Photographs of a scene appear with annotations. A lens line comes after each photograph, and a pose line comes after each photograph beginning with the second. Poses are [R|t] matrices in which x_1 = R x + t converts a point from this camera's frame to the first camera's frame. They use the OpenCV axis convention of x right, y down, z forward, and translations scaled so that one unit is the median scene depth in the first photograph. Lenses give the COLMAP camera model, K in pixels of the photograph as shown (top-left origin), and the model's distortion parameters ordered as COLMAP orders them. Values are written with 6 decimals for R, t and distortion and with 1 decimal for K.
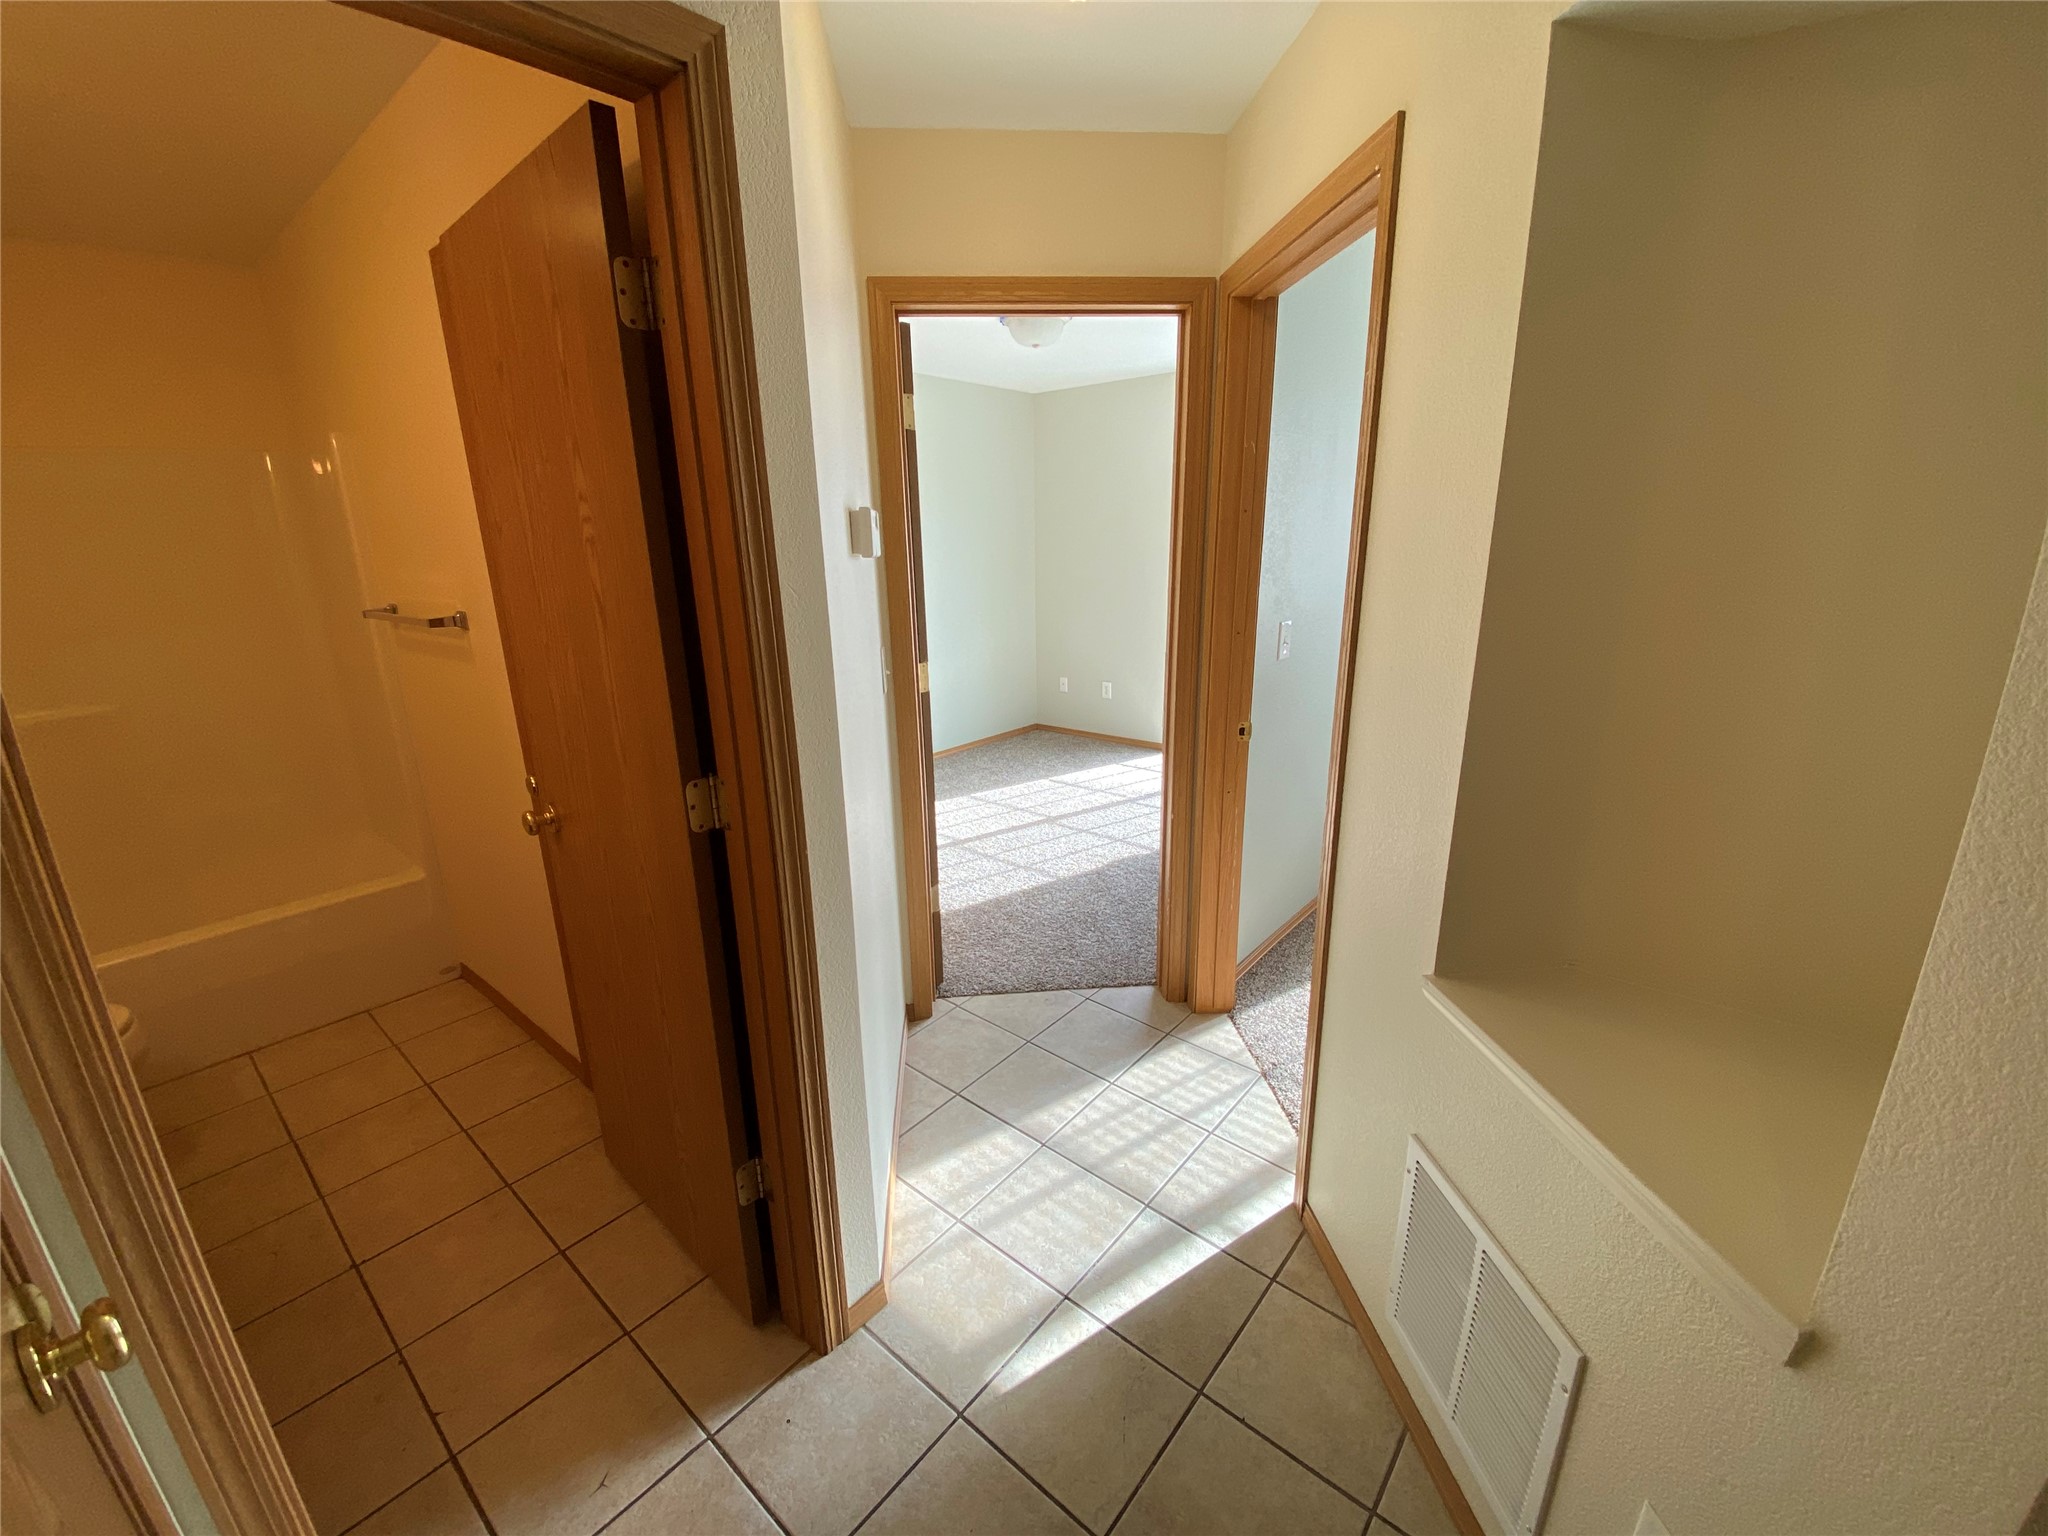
lens RADIAL K [[829.7, 0, 1033.9], [0, 829.7, 771.5], [0, 0, 1]] dist [0.002925, -0.000631]
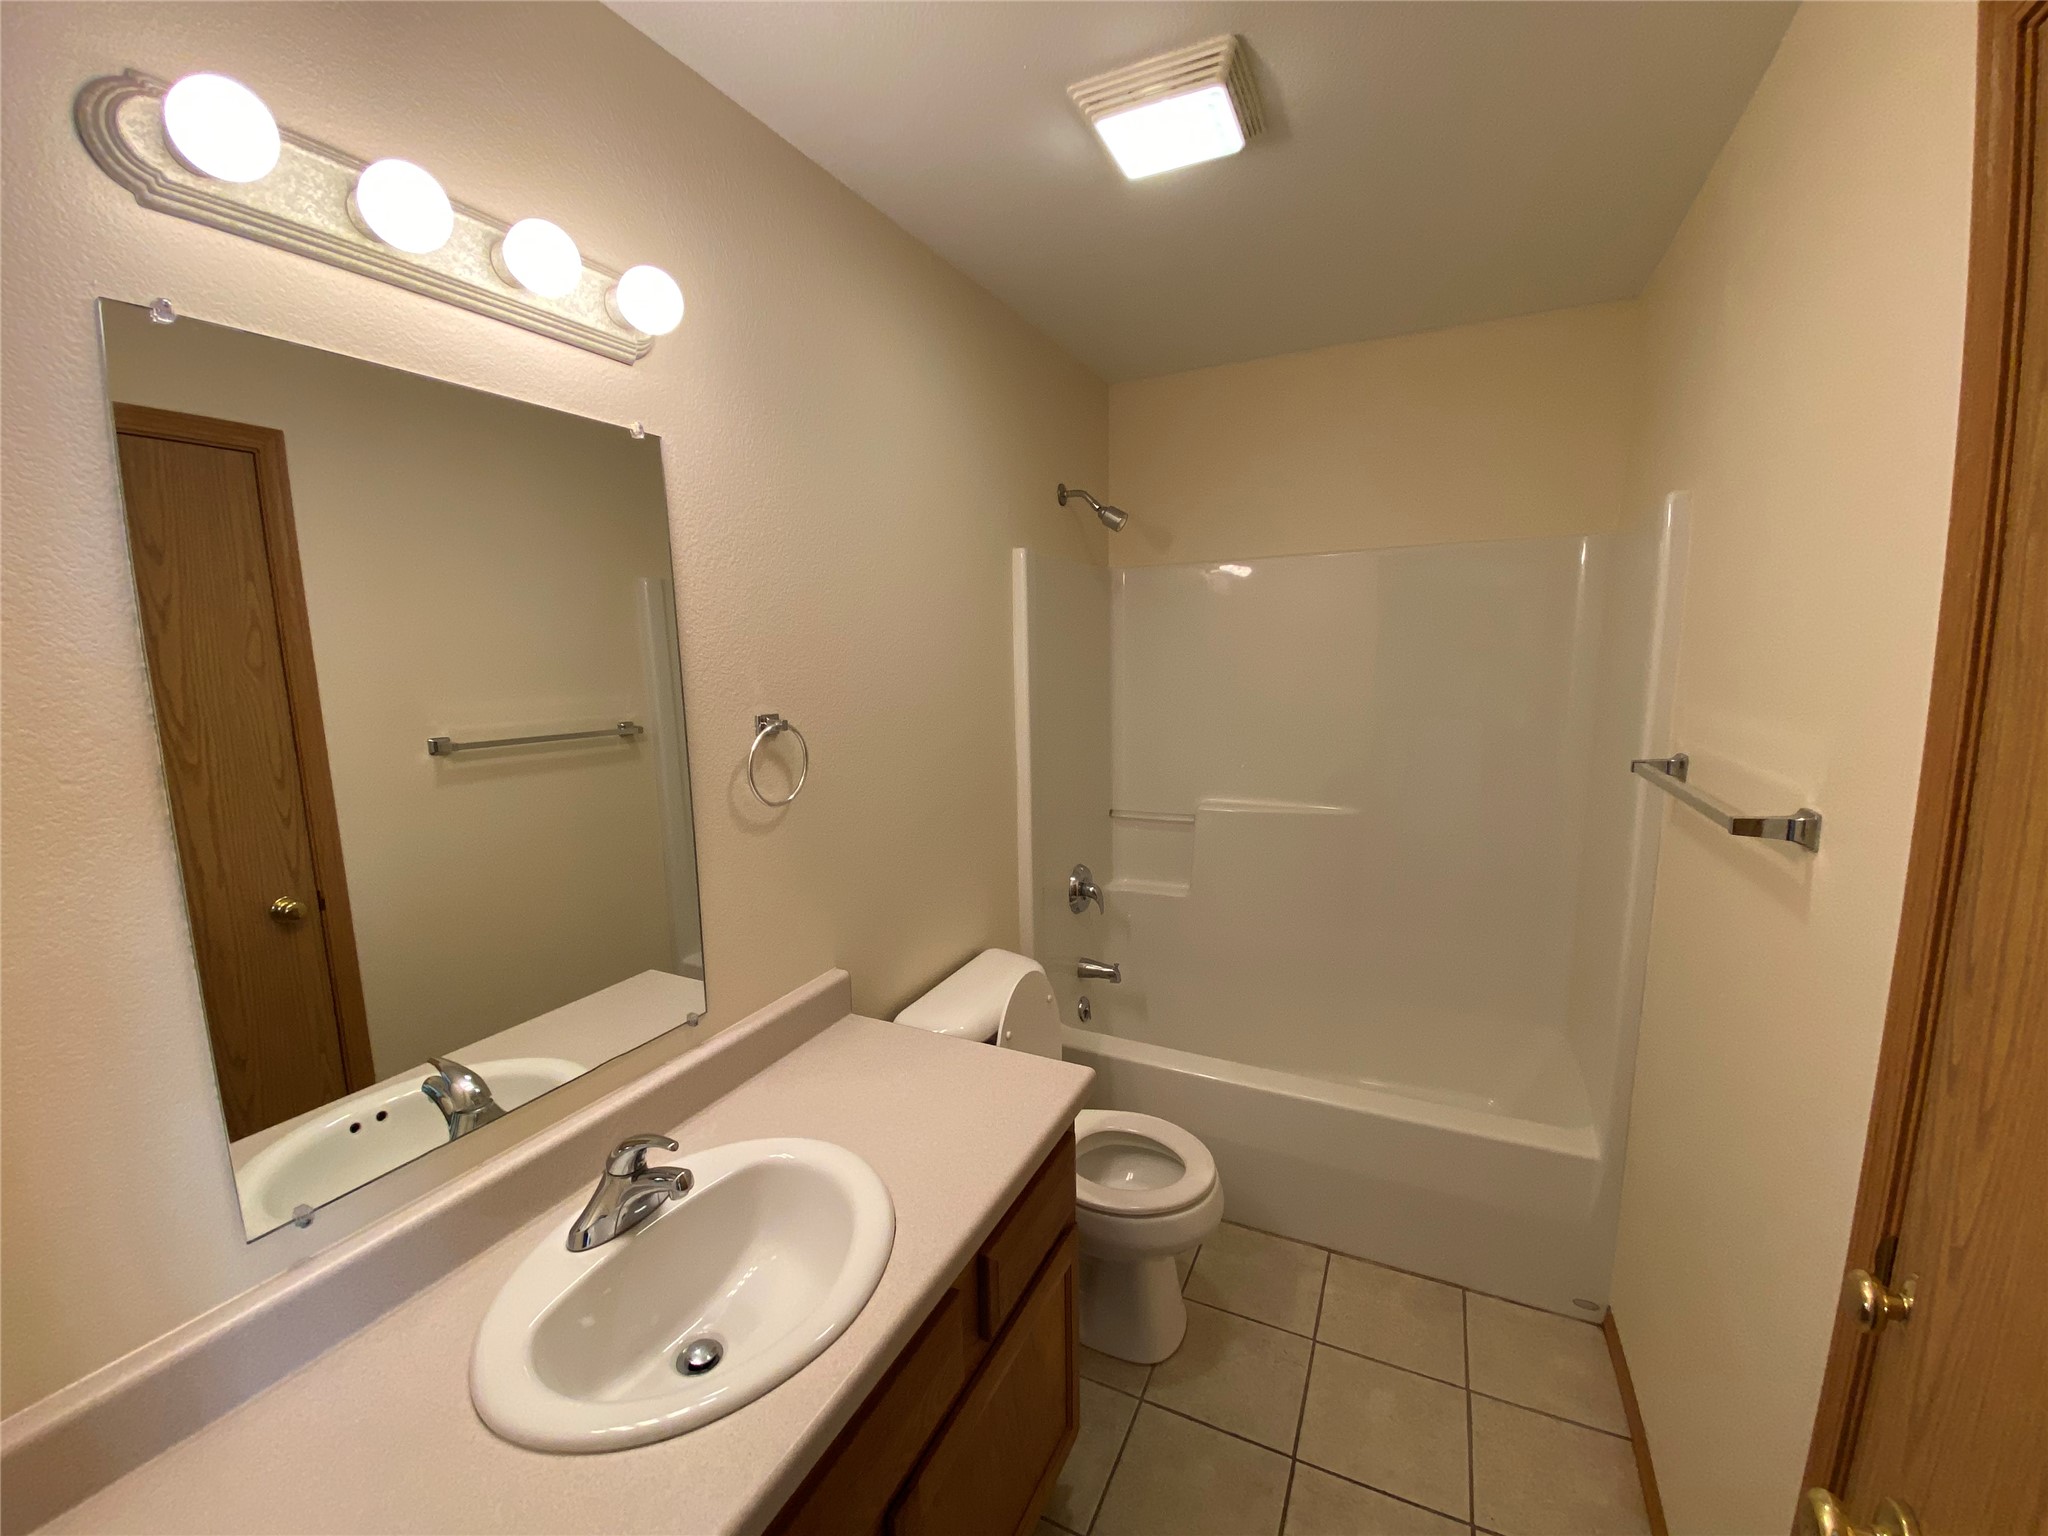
lens RADIAL K [[829.7, 0, 1041.8], [0, 829.7, 776.9], [0, 0, 1]] dist [0.002925, -0.000631]
pose [[0.232060, 0.158370, -0.959723, -0.315861], [-0.265465, 0.959513, 0.094146, -0.124278], [0.935776, 0.232925, 0.264706, 0.430559]]
